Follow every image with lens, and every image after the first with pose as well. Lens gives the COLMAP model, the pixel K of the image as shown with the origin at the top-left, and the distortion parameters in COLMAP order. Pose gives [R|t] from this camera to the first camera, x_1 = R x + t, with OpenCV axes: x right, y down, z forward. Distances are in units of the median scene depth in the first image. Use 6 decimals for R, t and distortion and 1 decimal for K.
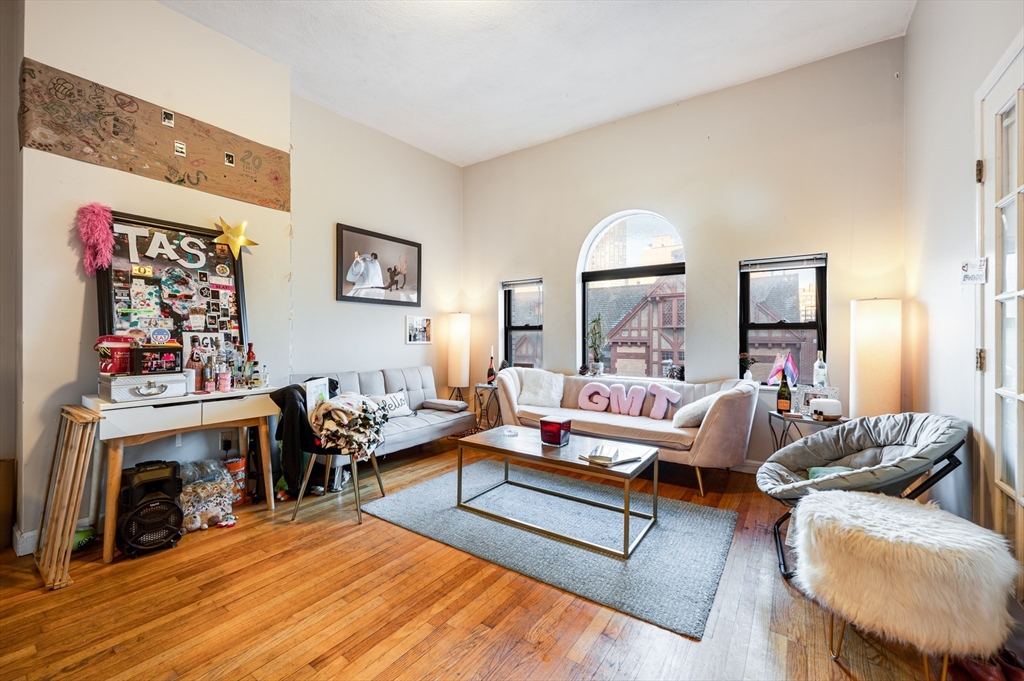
lens RADIAL K [[409.6, 0, 513.4], [0, 409.6, 339.2], [0, 0, 1]] dist [-0.001803, -0.000489]
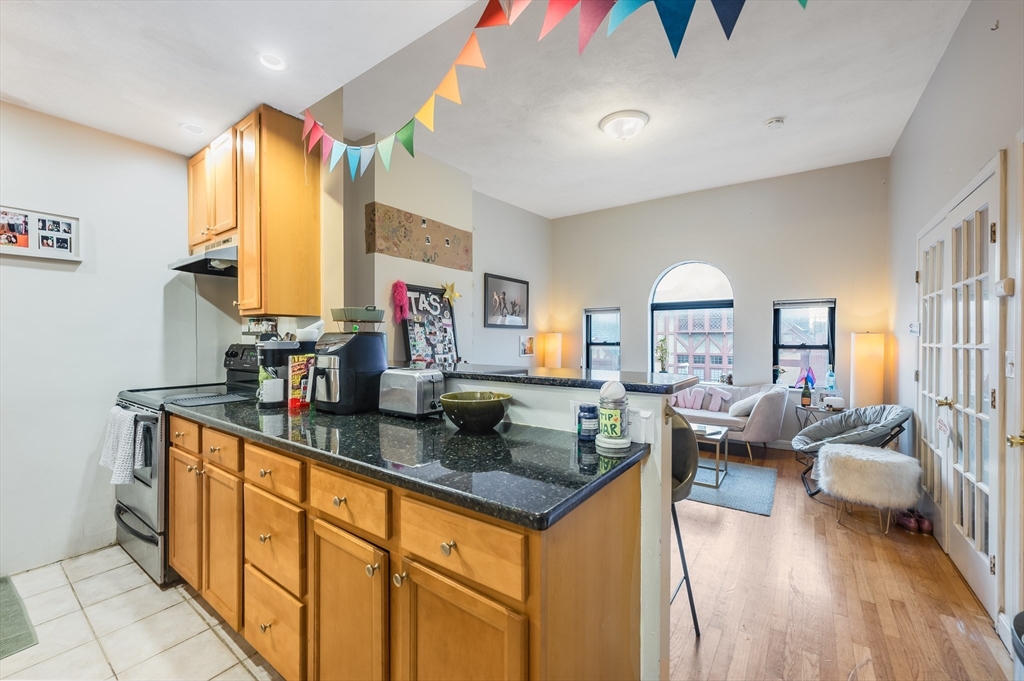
lens RADIAL K [[407.8, 0, 511.8], [0, 407.8, 343.5], [0, 0, 1]] dist [-0.000971, -0.000185]
pose [[0.999851, 0.000407, -0.017268, -0.474645], [-0.000276, 0.999971, 0.007640, -0.075477], [0.017271, -0.007635, 0.999822, -0.620030]]
